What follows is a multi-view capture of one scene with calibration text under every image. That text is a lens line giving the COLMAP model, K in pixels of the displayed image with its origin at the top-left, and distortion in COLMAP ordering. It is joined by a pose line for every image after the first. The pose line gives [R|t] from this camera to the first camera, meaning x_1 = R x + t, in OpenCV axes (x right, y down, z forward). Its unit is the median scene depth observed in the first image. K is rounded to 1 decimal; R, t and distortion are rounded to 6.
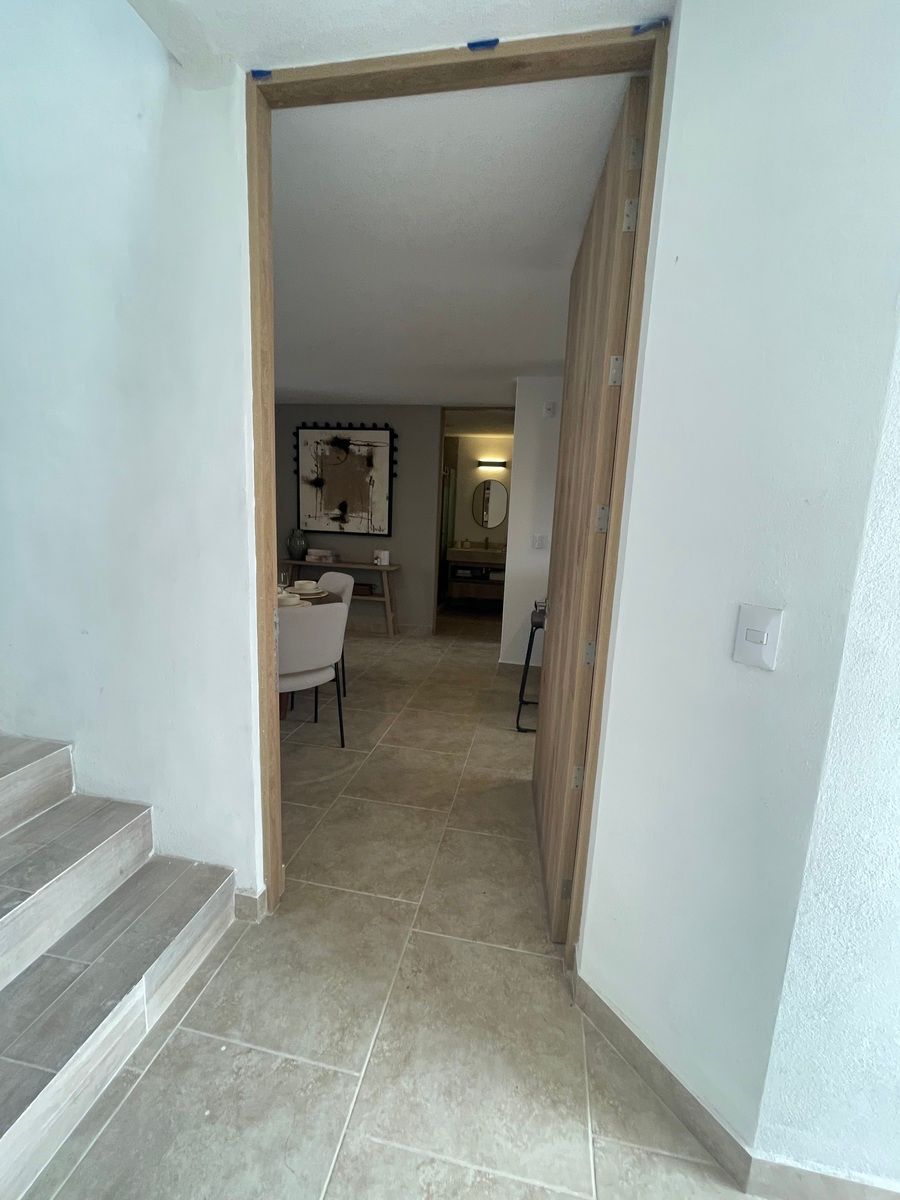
lens RADIAL K [[487.7, 0, 456.2], [0, 487.7, 598.0], [0, 0, 1]] dist [-0.000391, -0.000127]
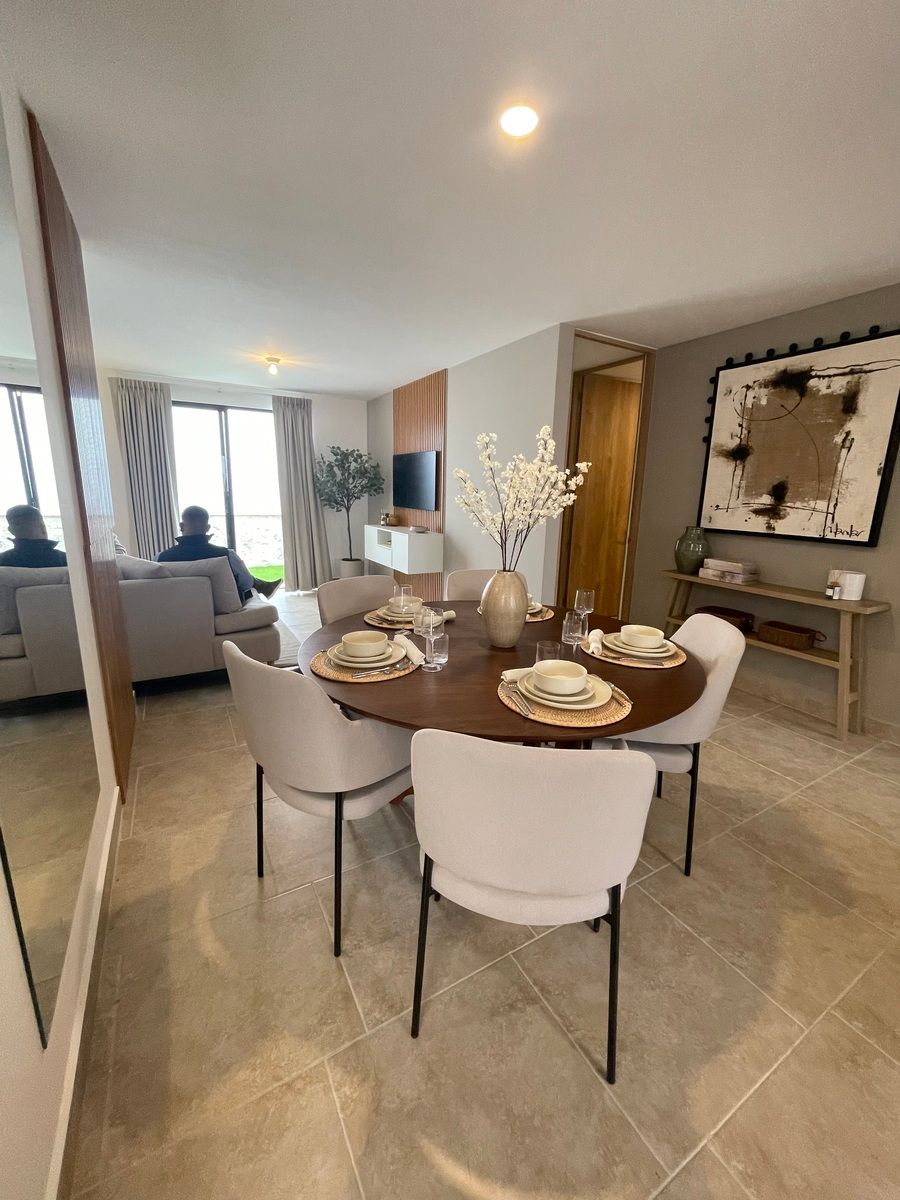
lens RADIAL K [[487.7, 0, 456.2], [0, 487.7, 598.0], [0, 0, 1]] dist [-0.000391, -0.000127]
pose [[0.661120, 0.133443, -0.738317, -0.039822], [-0.126051, 0.989824, 0.066029, -0.050586], [0.739615, 0.049412, 0.671213, 0.332929]]
